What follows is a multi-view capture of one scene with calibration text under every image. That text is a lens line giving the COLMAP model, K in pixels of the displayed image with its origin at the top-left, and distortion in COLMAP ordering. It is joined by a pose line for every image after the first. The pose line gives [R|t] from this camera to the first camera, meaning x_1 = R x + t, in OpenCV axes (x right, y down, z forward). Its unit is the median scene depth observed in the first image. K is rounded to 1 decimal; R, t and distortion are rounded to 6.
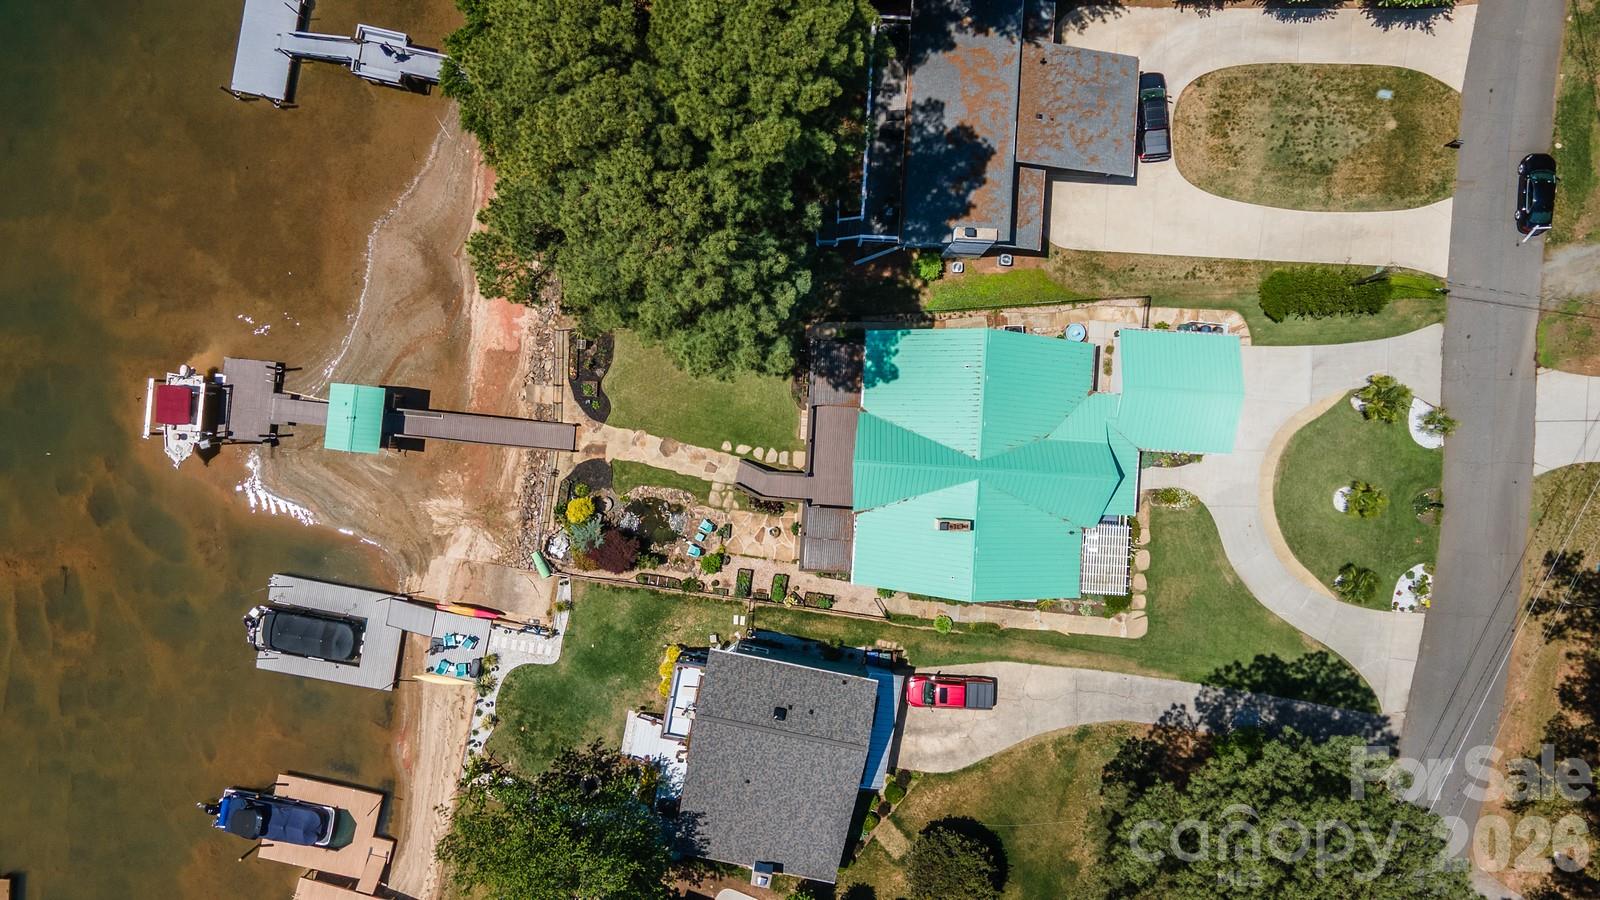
lens RADIAL K [[1130.2, 0, 797.1], [0, 1130.2, 437.9], [0, 0, 1]] dist [-0.000648, 0.080334]
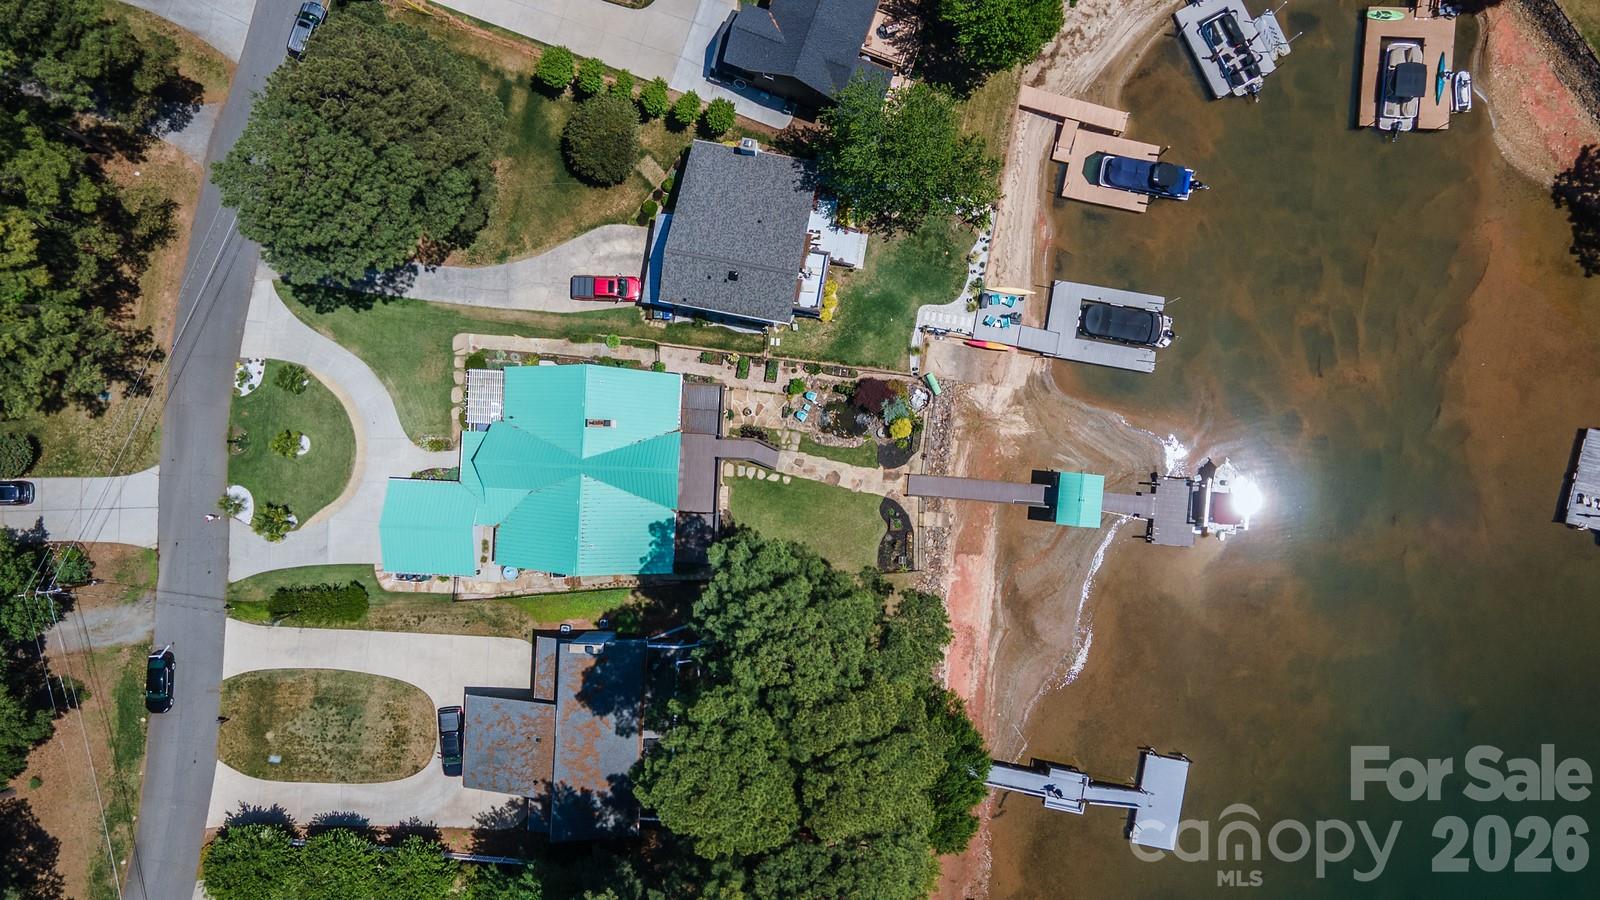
lens RADIAL K [[1158.2, 0, 795.6], [0, 1158.2, 456.9], [0, 0, 1]] dist [0.031692, 0.005916]
pose [[-0.999475, 0.010900, 0.030506, -0.113473], [-0.010859, -0.999940, 0.001519, 0.031157], [0.030521, 0.001187, 0.999533, -0.292654]]
